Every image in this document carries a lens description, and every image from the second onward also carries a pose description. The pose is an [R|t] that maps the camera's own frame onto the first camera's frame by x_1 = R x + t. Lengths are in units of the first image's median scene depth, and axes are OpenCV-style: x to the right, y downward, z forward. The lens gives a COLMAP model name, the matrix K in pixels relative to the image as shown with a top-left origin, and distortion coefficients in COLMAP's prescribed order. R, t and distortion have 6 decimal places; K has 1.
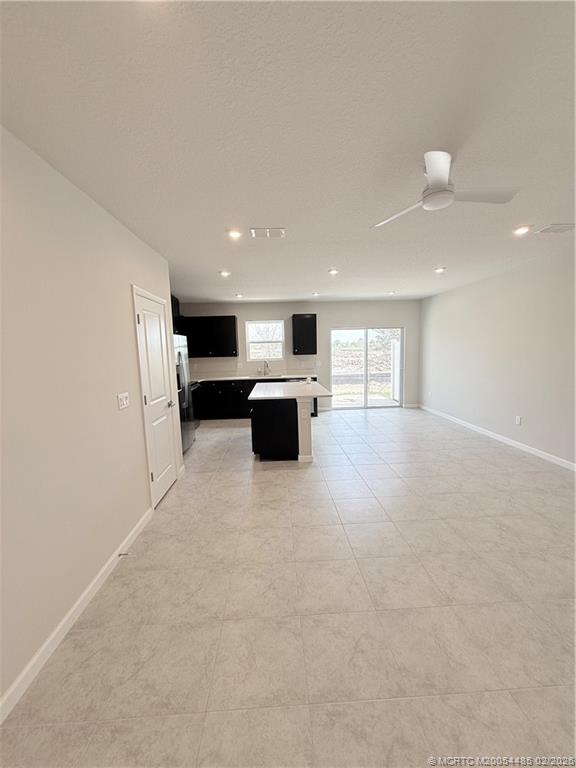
lens RADIAL K [[306.5, 0, 281.3], [0, 306.5, 381.9], [0, 0, 1]] dist [-0.001114, 0.000293]
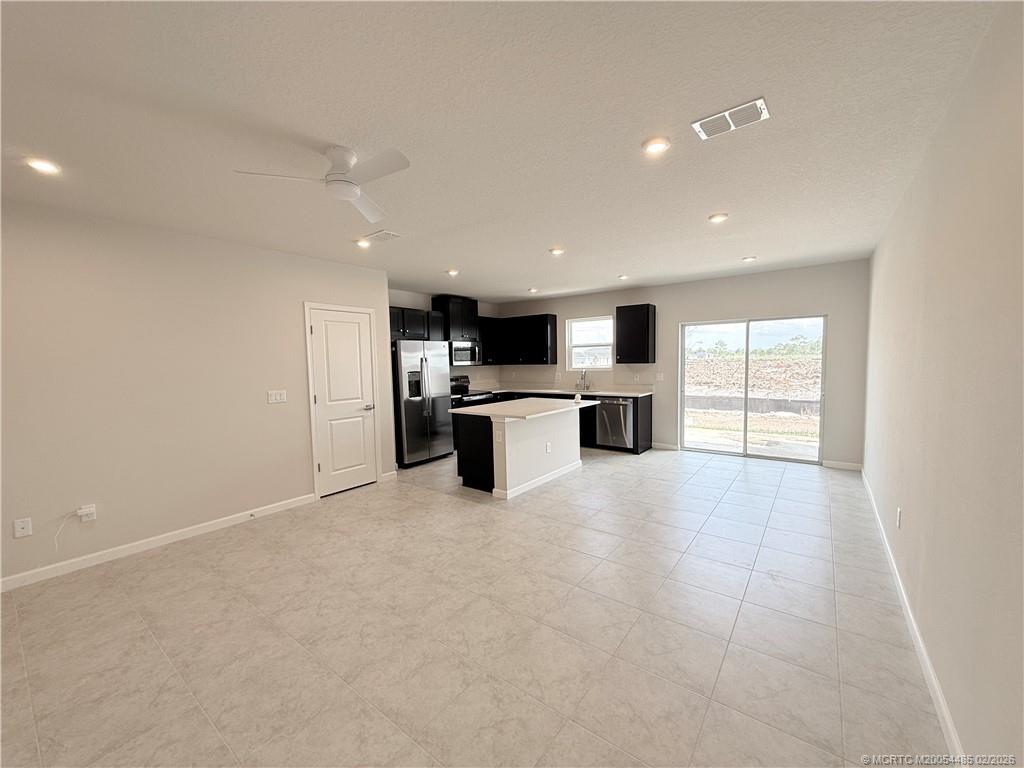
lens RADIAL K [[408.7, 0, 511.0], [0, 408.7, 385.0], [0, 0, 1]] dist [-0.001114, 0.000293]
pose [[0.767428, 0.049167, -0.639247, 0.506345], [-0.069110, 0.997590, -0.006240, -0.016797], [0.637399, 0.048967, 0.768976, 0.127718]]
